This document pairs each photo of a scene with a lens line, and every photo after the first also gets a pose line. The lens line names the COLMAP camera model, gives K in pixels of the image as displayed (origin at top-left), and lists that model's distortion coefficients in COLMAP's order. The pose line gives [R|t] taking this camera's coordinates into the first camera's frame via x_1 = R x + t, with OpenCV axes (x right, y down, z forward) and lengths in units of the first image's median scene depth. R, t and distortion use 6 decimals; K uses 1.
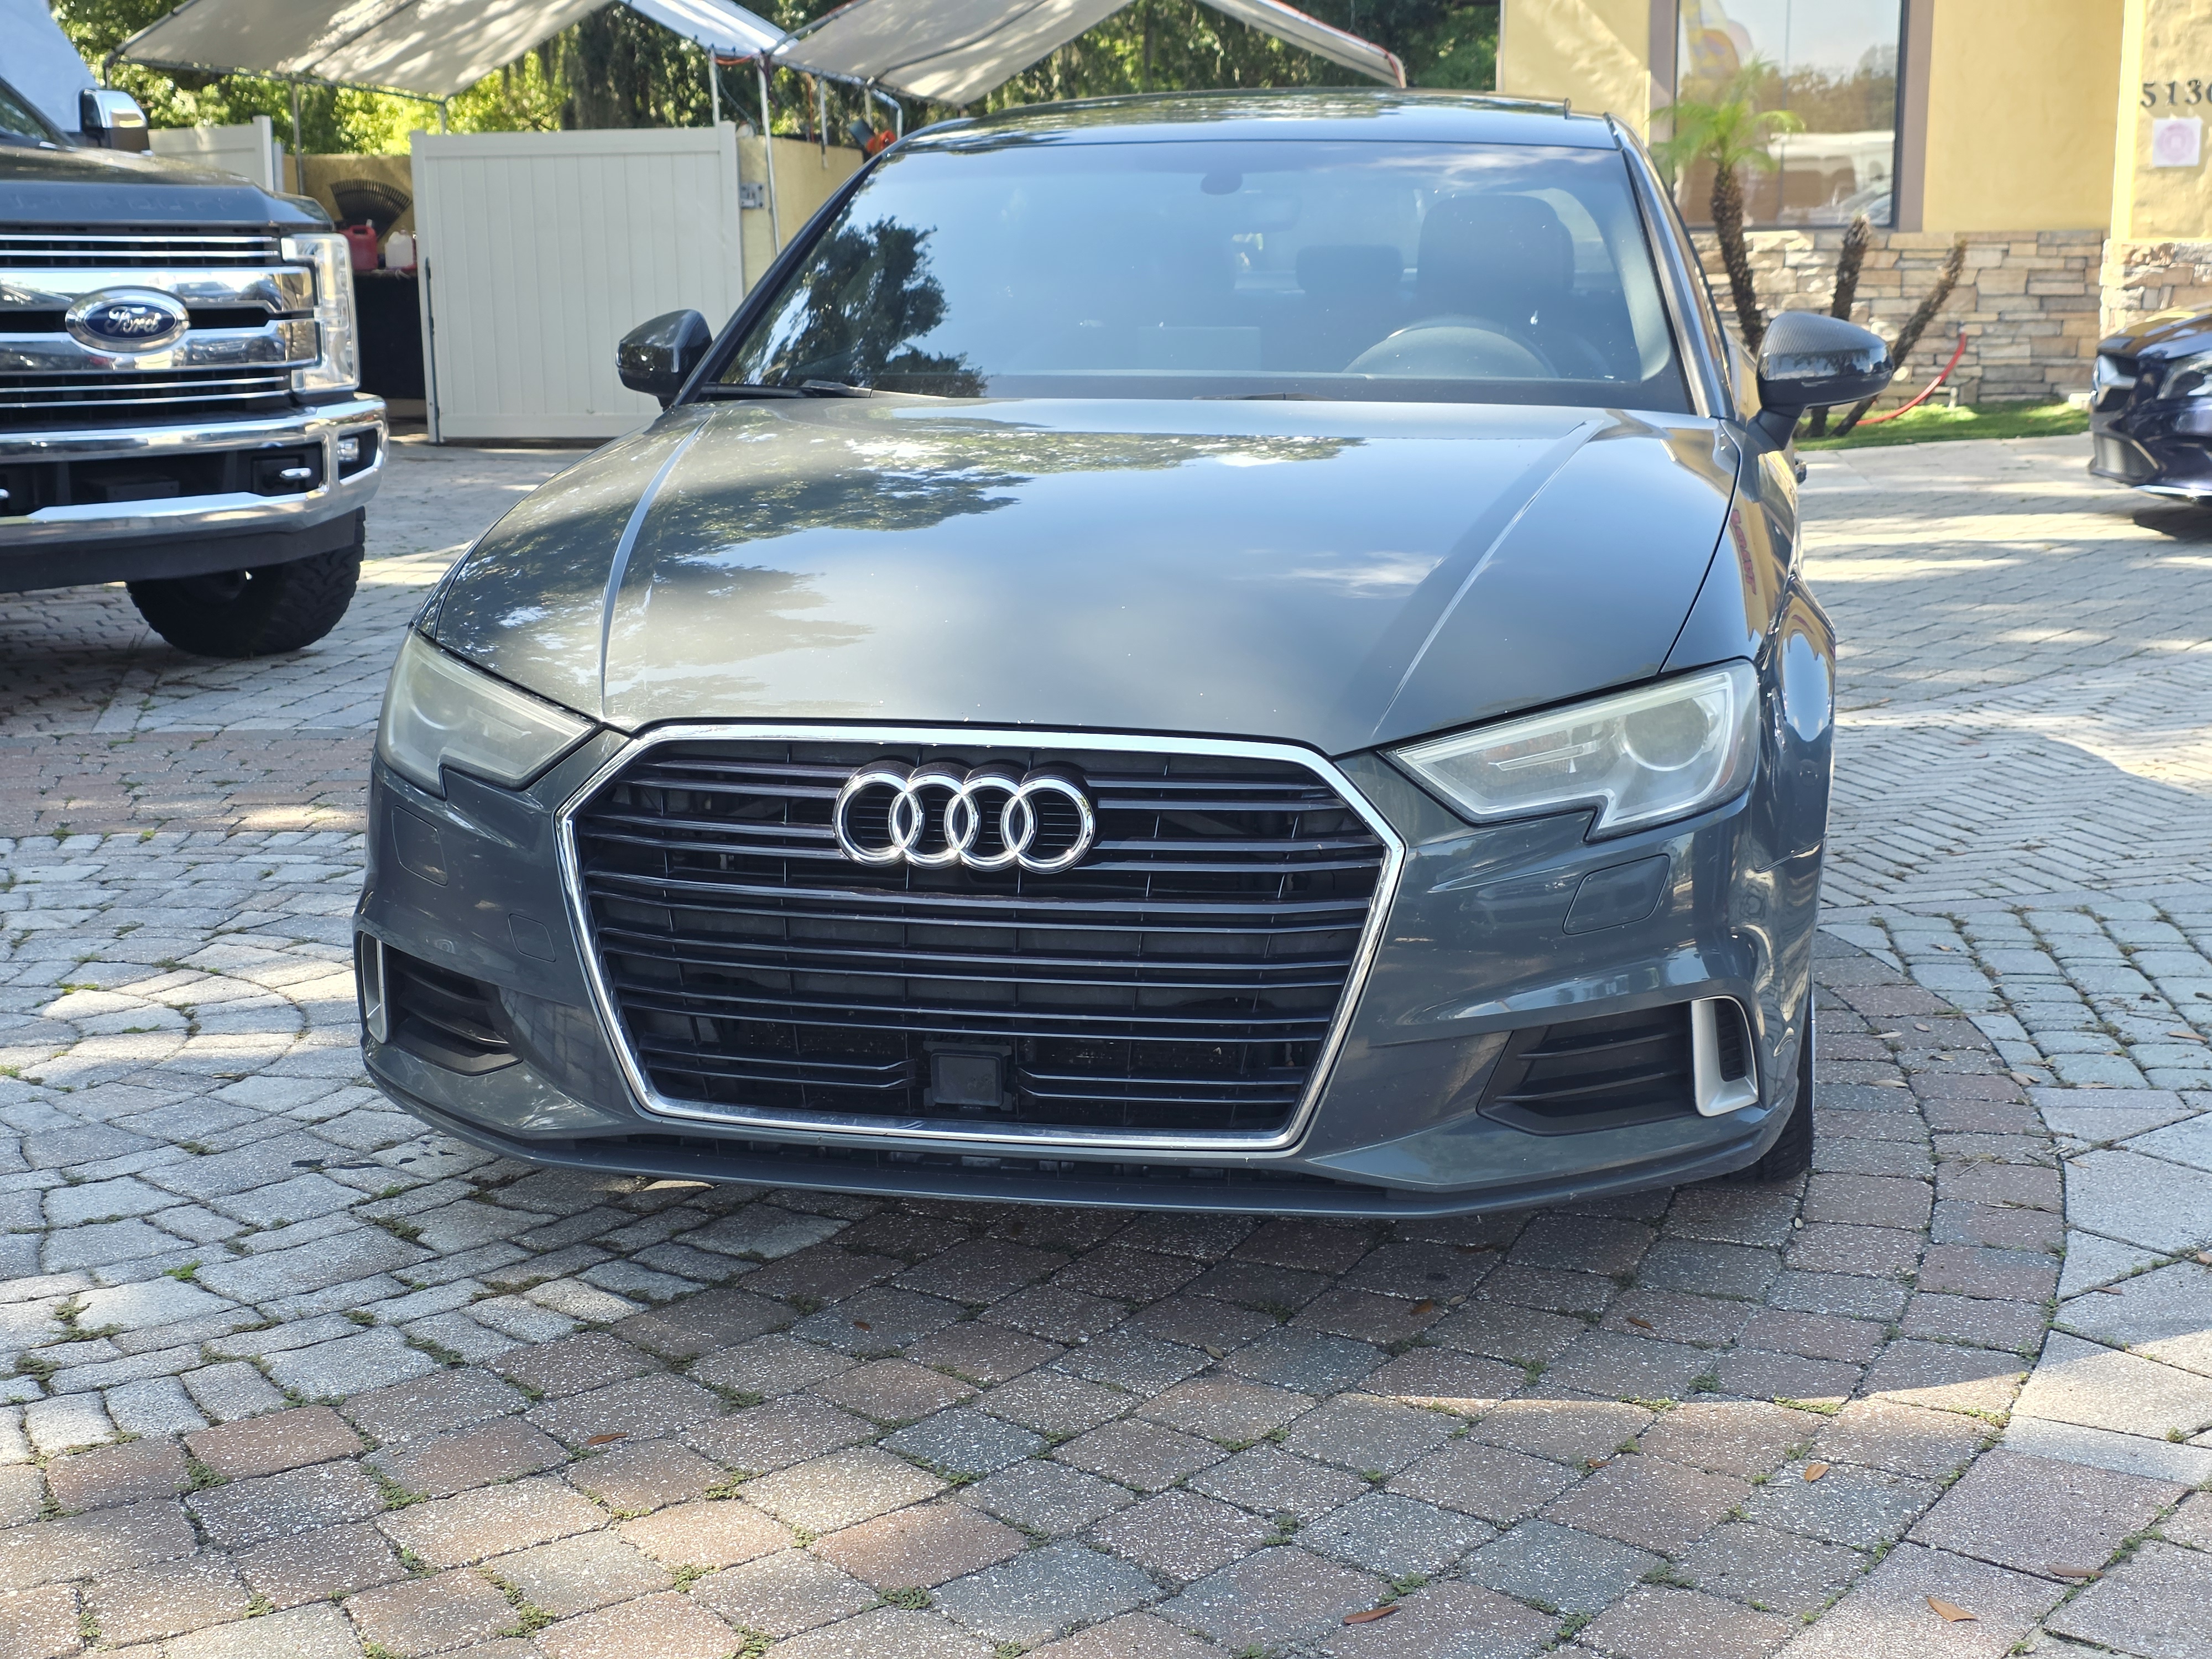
lens RADIAL K [[2934.9, 0, 1106.0], [0, 2934.9, 829.5], [0, 0, 1]] dist [0.188864, -0.521803]
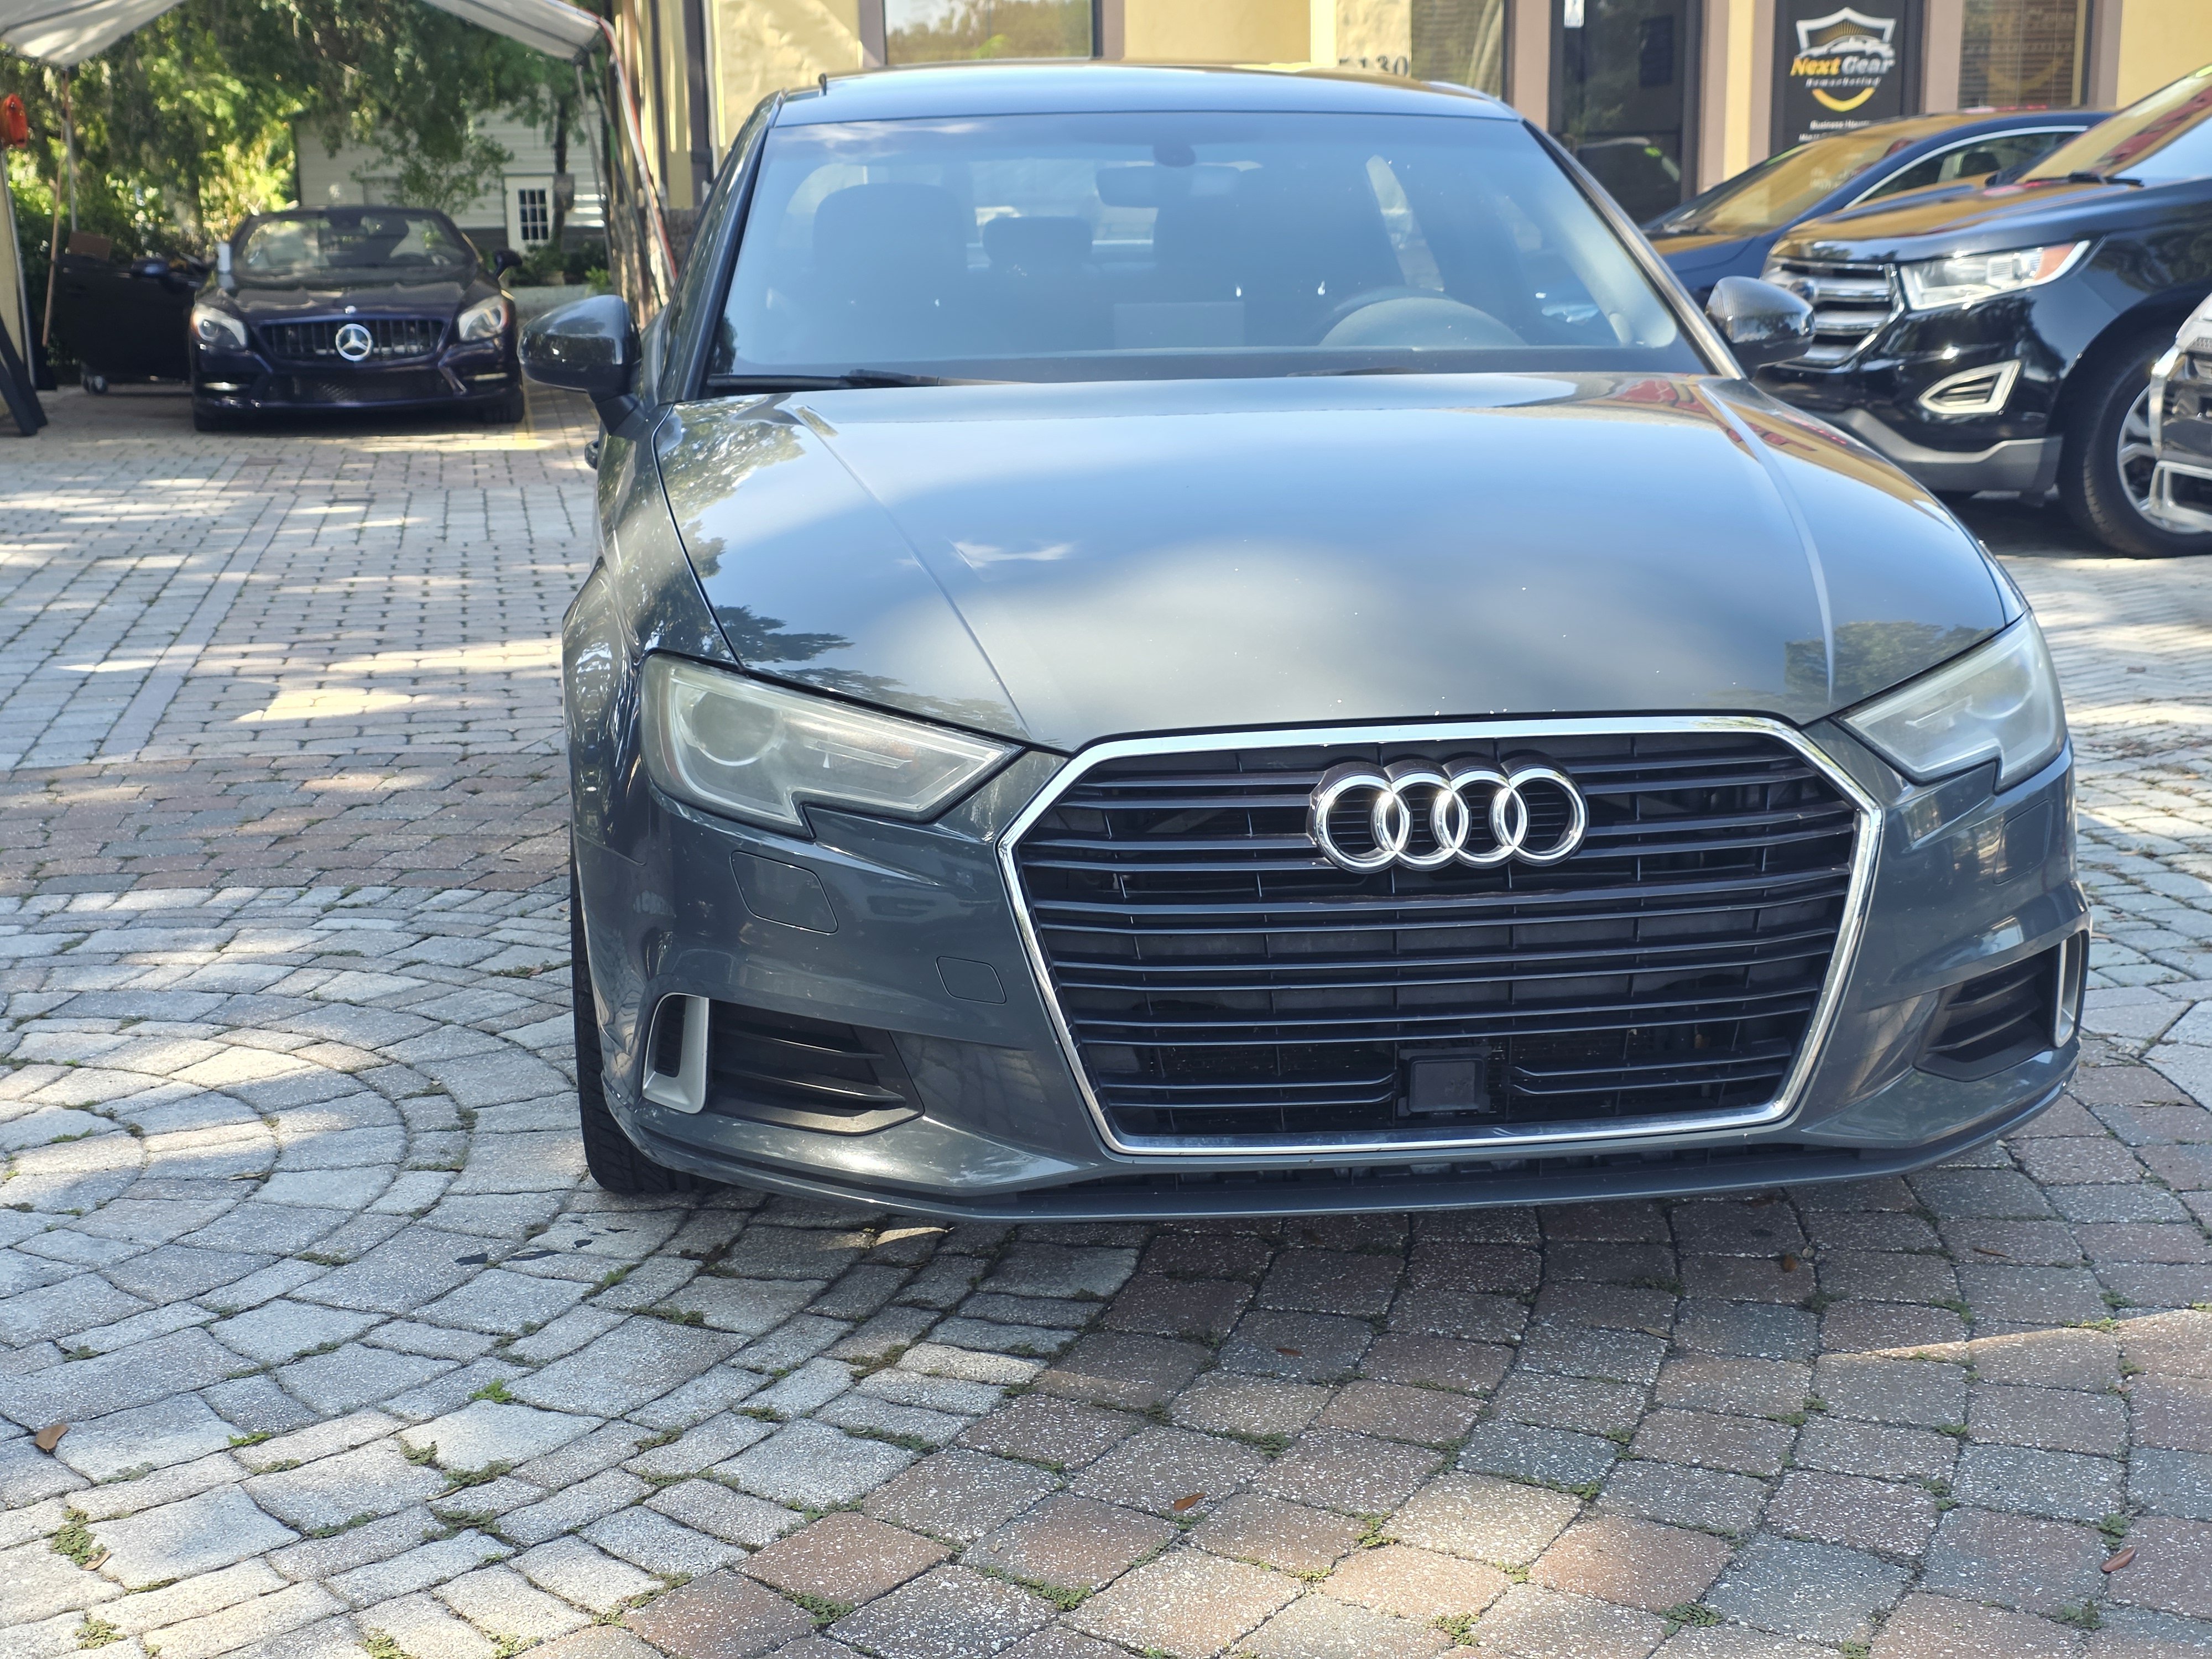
lens RADIAL K [[2934.9, 0, 1106.0], [0, 2934.9, 829.5], [0, 0, 1]] dist [0.188864, -0.521803]
pose [[0.946718, -0.077182, 0.312679, -0.432946], [0.074106, 0.997014, 0.021730, -0.027032], [-0.313422, 0.002599, 0.949610, 0.108688]]
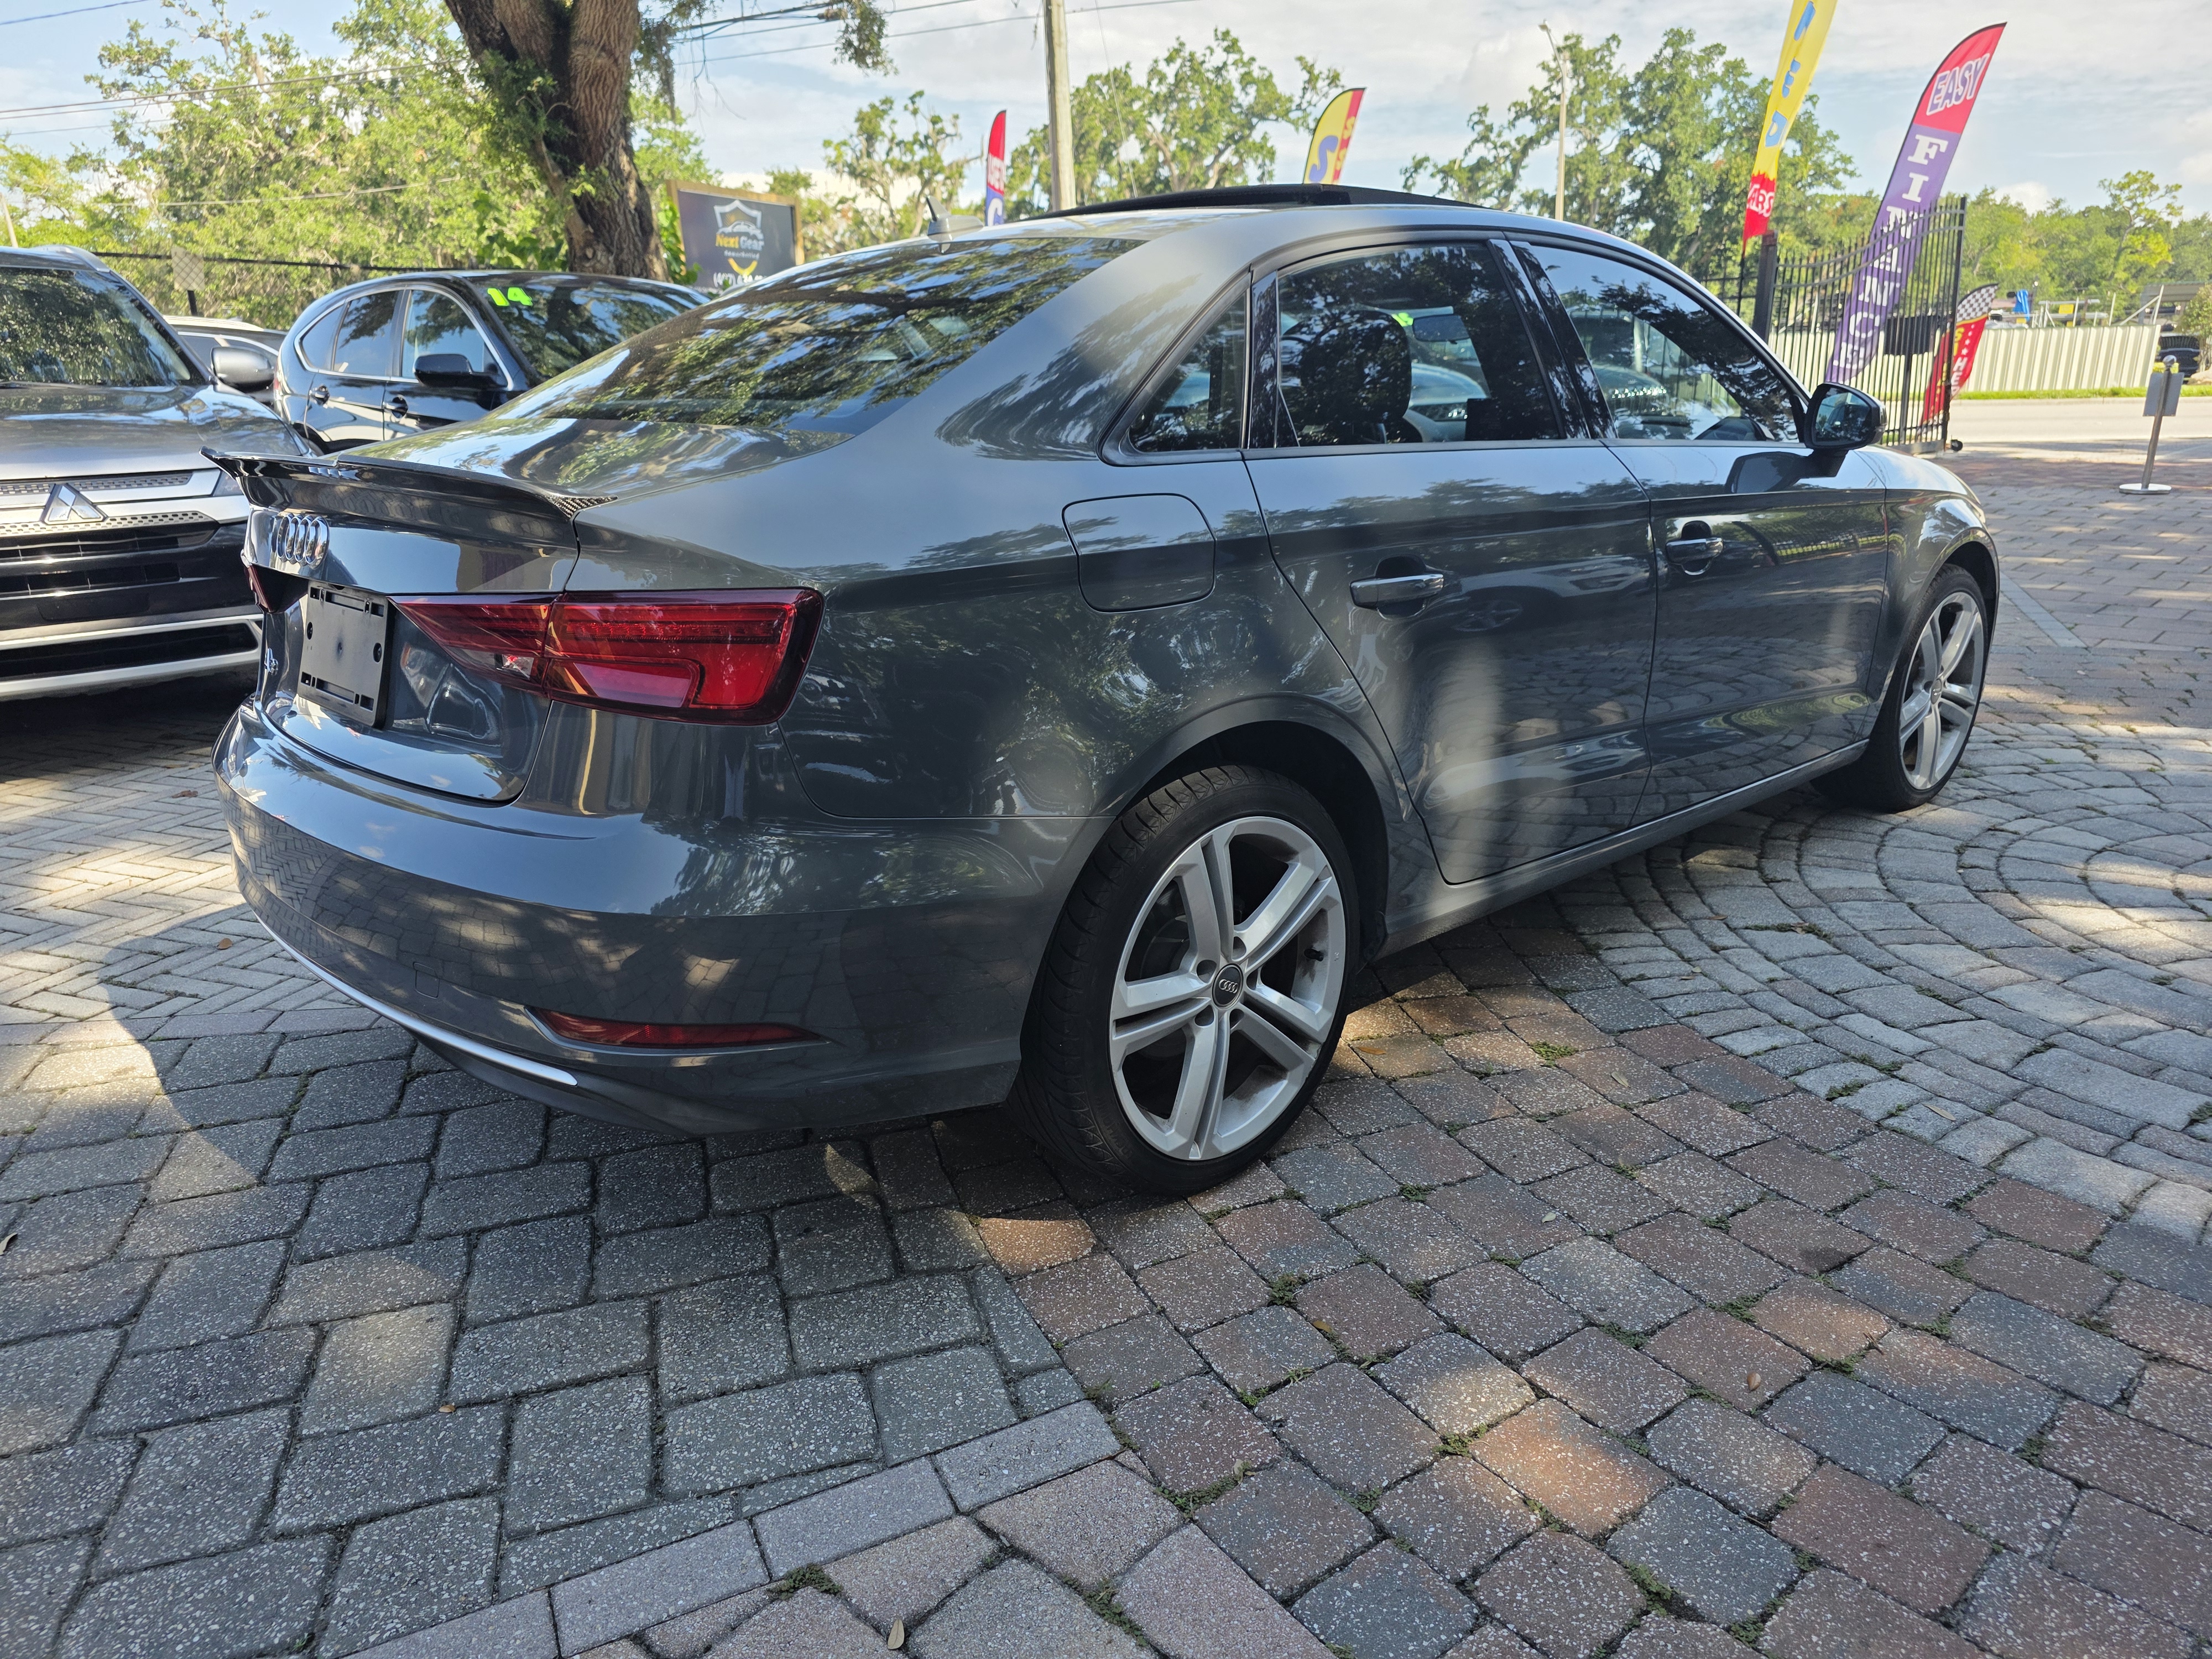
lens RADIAL K [[1481.8, 0, 1106.0], [0, 1481.8, 829.5], [0, 0, 1]] dist [0.042603, -0.028255]
pose [[-0.809072, -0.165921, 0.563803, -0.417679], [0.129036, 0.885763, 0.445840, -0.475769], [-0.573370, 0.433468, -0.695236, 2.460094]]
